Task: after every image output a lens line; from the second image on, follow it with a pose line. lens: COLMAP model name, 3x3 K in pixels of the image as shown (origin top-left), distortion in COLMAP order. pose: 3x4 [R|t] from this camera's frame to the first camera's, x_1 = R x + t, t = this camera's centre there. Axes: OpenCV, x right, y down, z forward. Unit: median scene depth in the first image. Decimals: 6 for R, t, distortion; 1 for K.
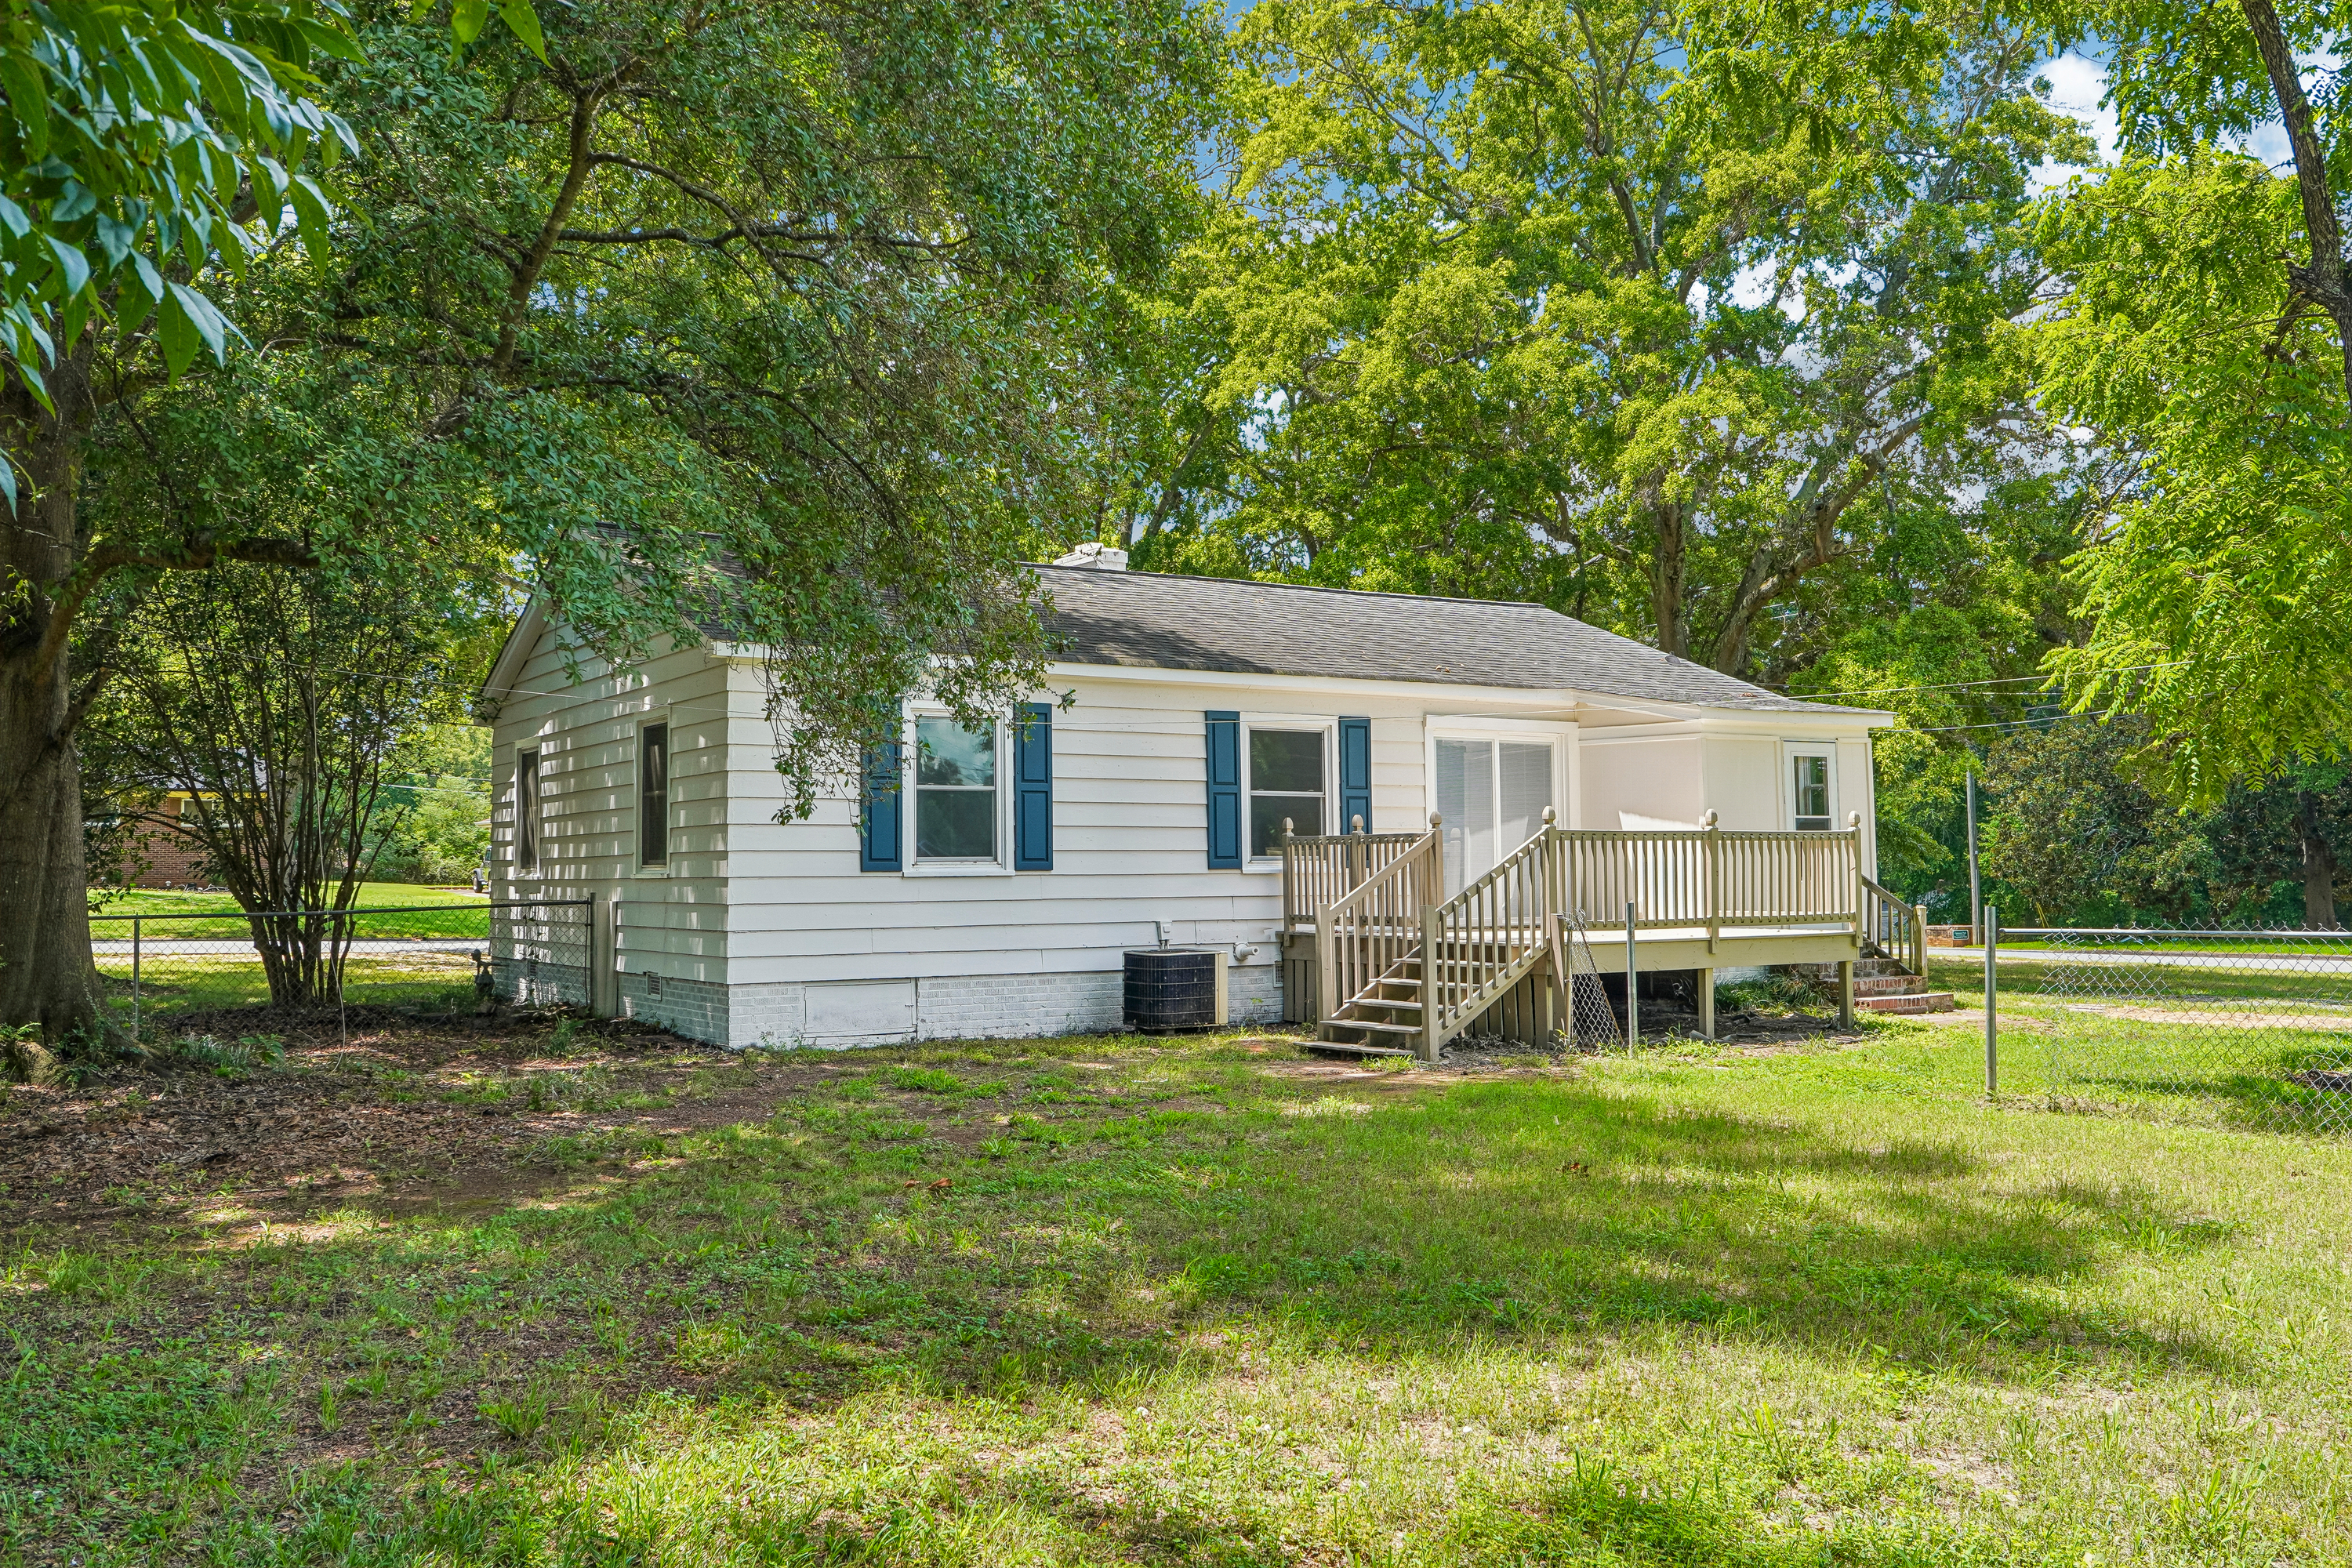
lens RADIAL K [[1995.7, 0, 1160.7], [0, 1995.7, 764.2], [0, 0, 1]] dist [0.016643, -0.006935]
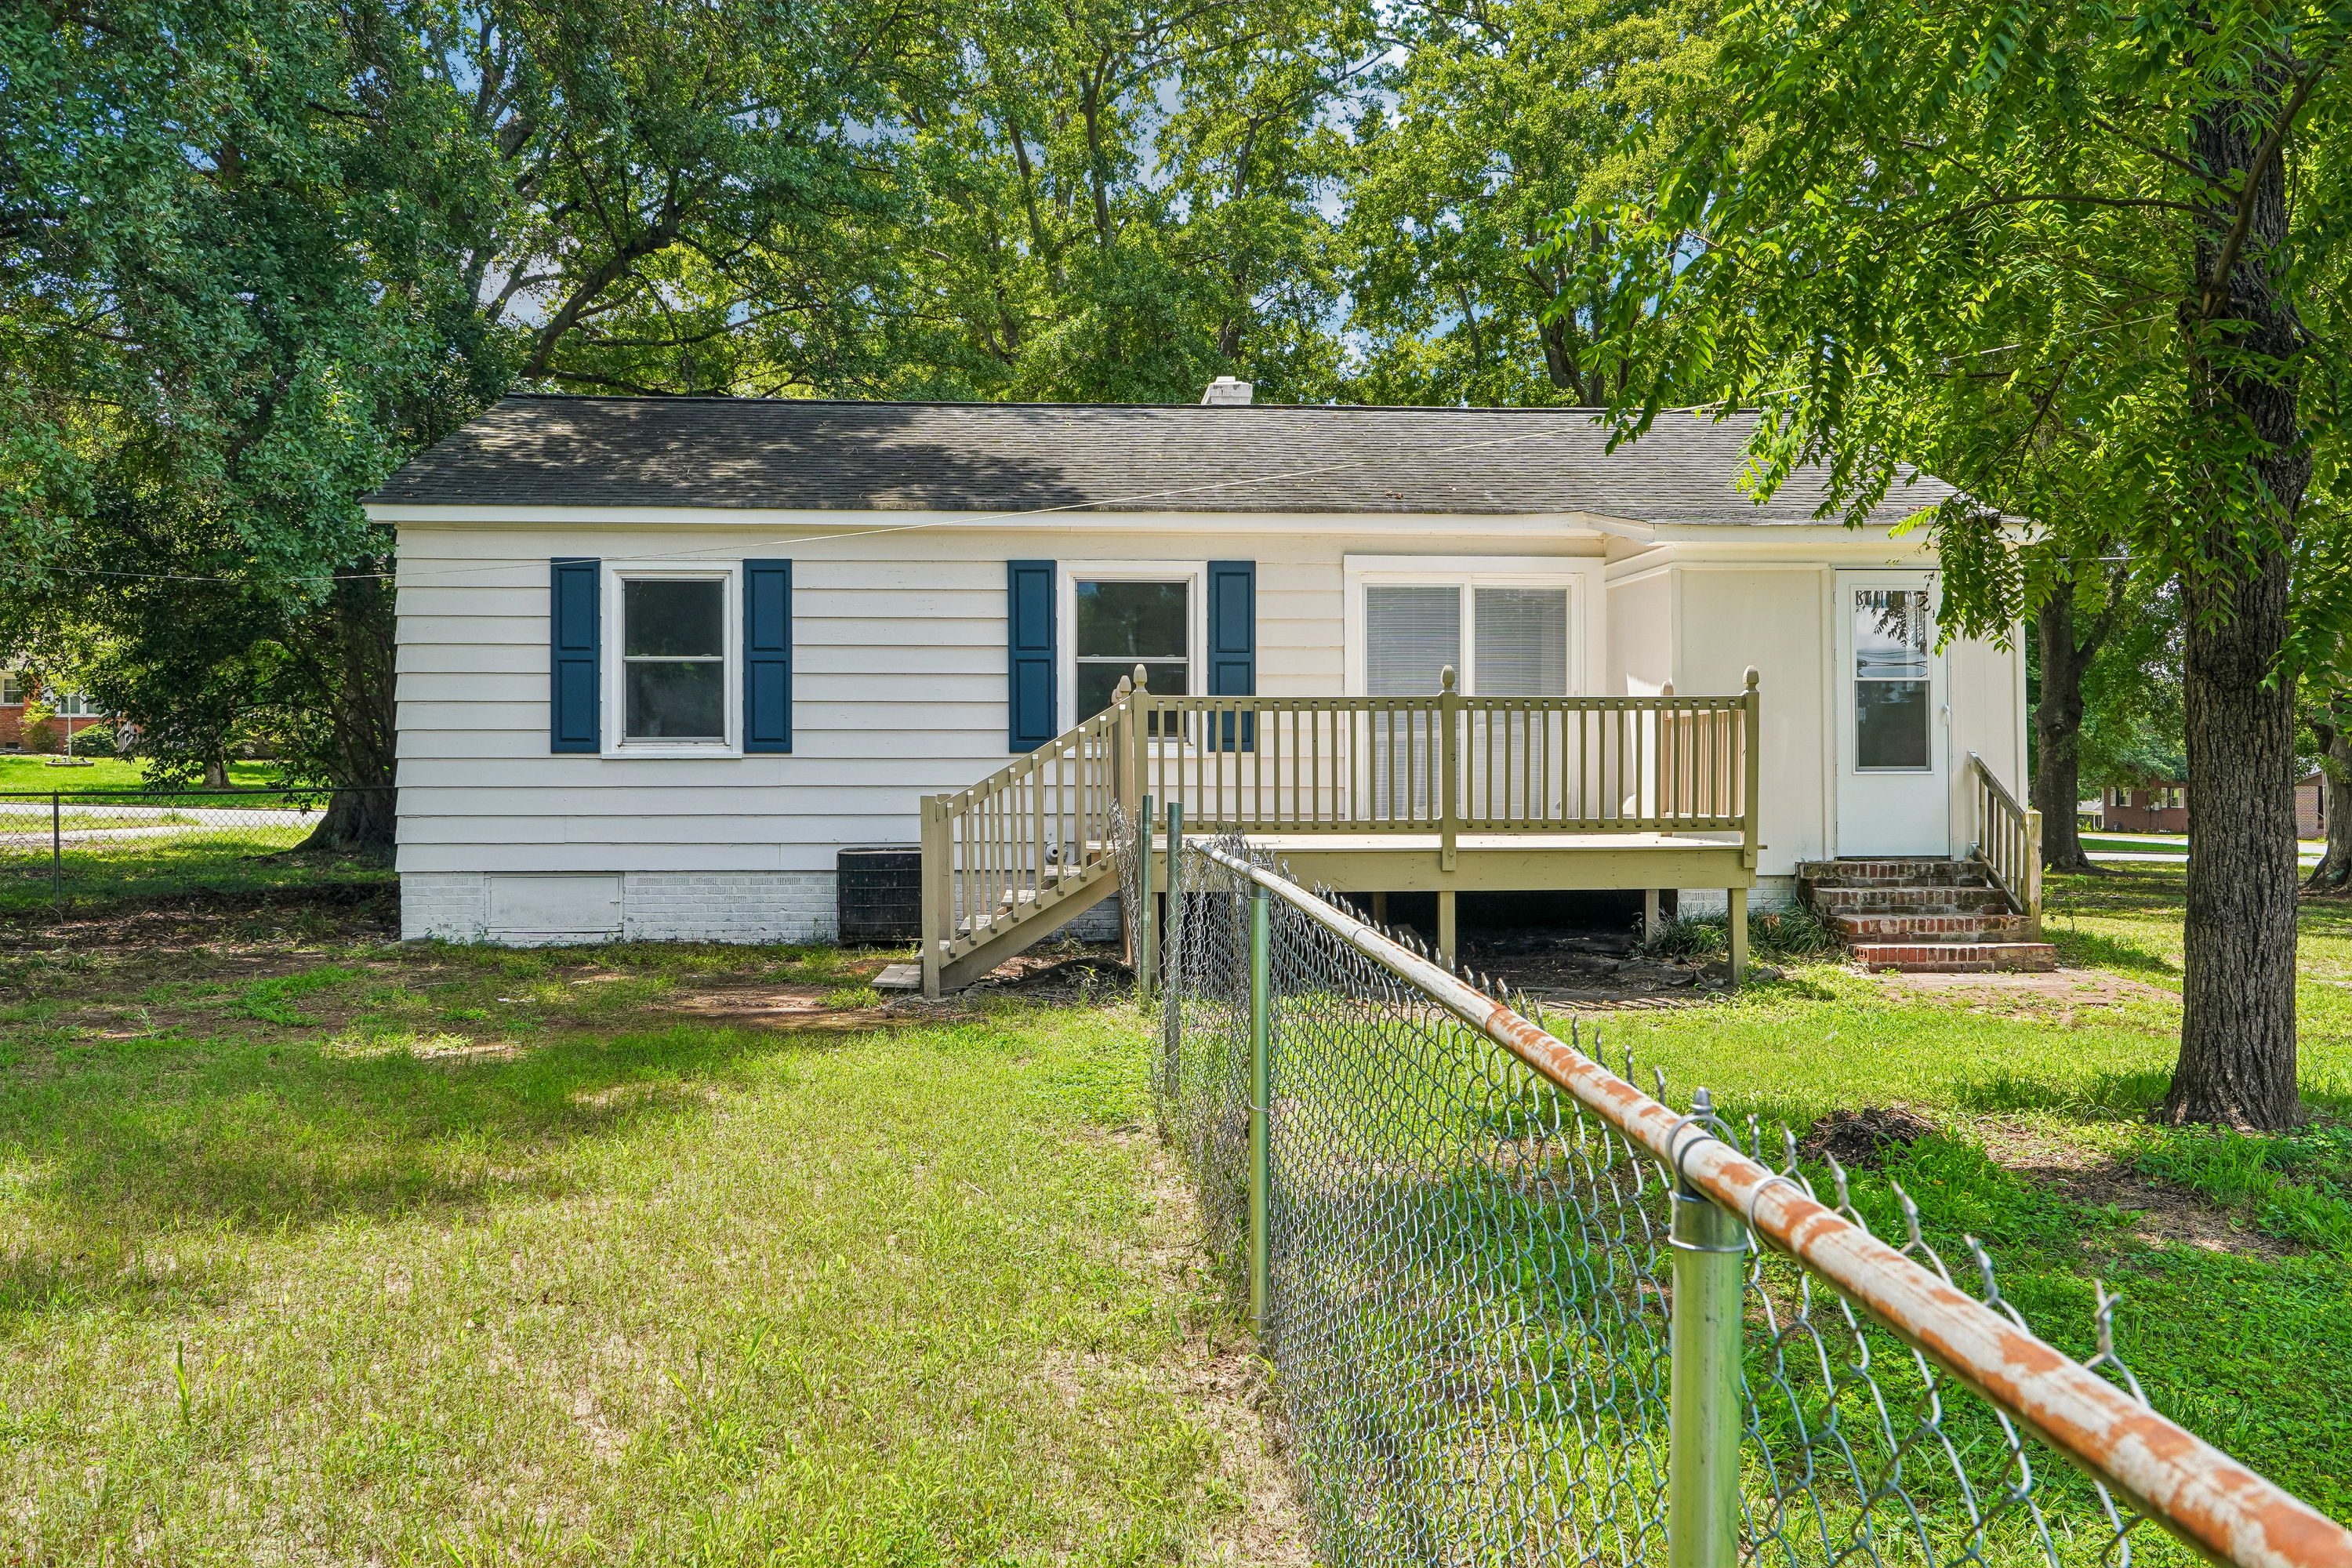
lens RADIAL K [[1995.7, 0, 1175.3], [0, 1995.7, 781.6], [0, 0, 1]] dist [0.016643, -0.006935]
pose [[0.898450, 0.009258, -0.438978, 0.473999], [0.021021, 0.997724, 0.064065, 0.013812], [0.438572, -0.066787, 0.896211, 0.294844]]
